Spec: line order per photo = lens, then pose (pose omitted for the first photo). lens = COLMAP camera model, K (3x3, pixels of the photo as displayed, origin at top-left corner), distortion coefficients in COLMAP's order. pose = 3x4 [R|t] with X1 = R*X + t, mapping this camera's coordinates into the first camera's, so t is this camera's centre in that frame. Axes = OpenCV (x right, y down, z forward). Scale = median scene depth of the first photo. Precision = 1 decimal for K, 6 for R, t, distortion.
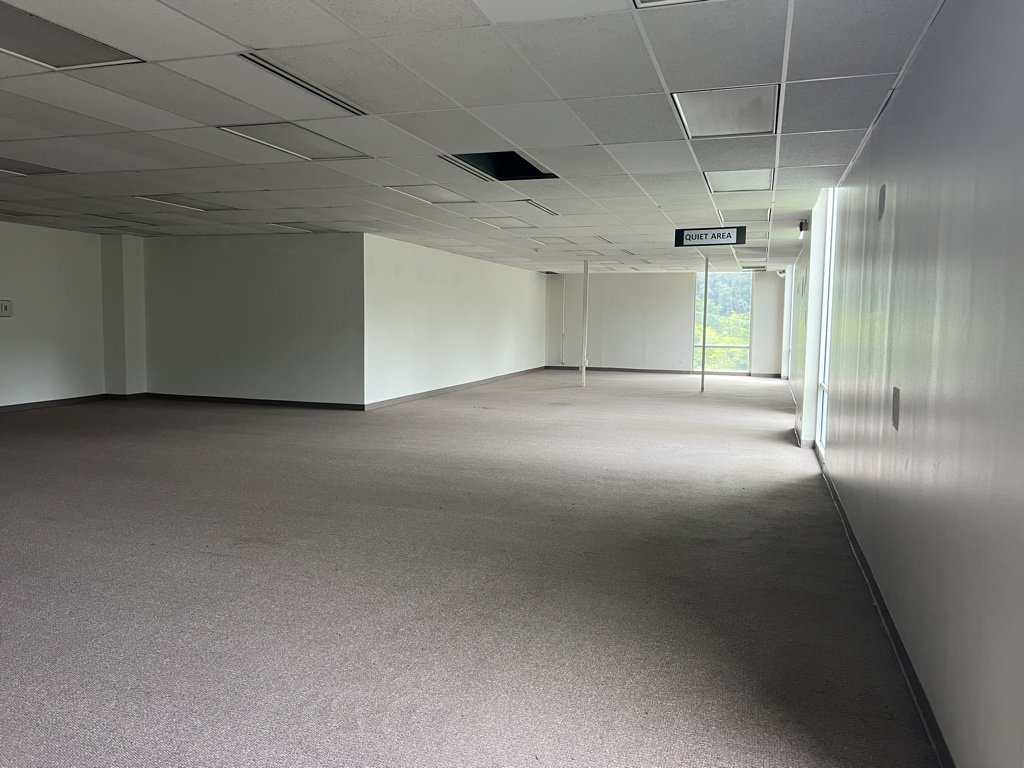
lens RADIAL K [[770.2, 0, 511.2], [0, 770.2, 383.6], [0, 0, 1]] dist [0.046565, -0.046860]
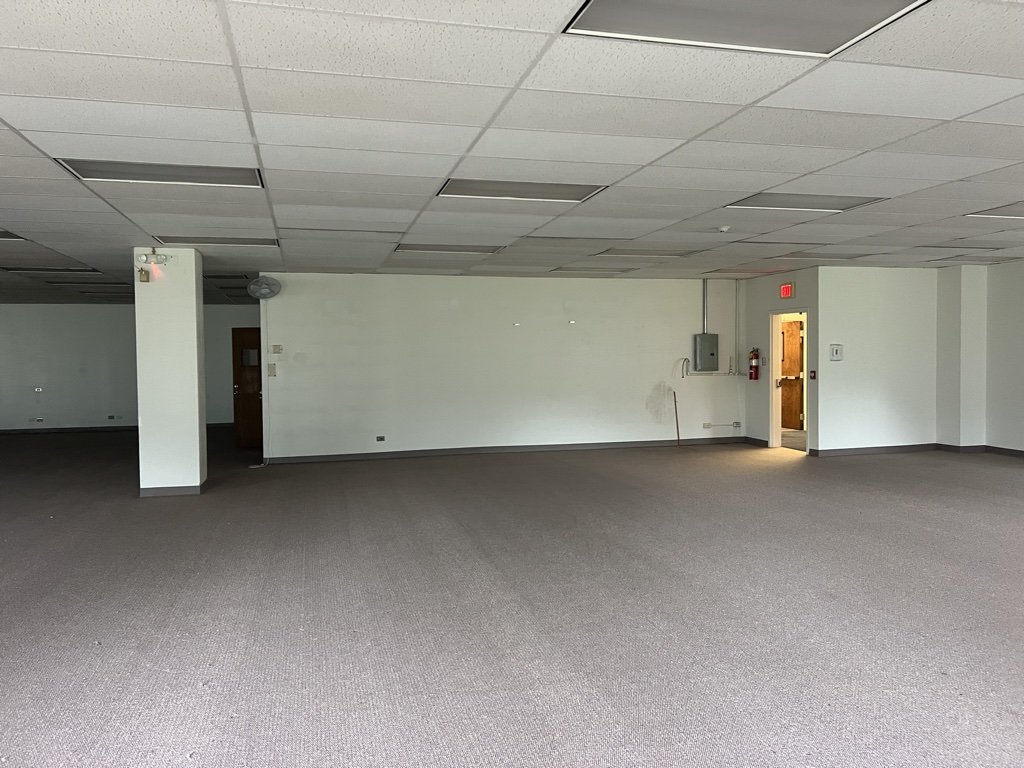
lens RADIAL K [[770.2, 0, 510.4], [0, 770.2, 383.1], [0, 0, 1]] dist [0.046565, -0.046860]
pose [[0.535302, 0.006243, -0.844638, -0.025659], [-0.050174, 0.998442, -0.024418, -0.010282], [0.843169, 0.055450, 0.534781, 0.100517]]
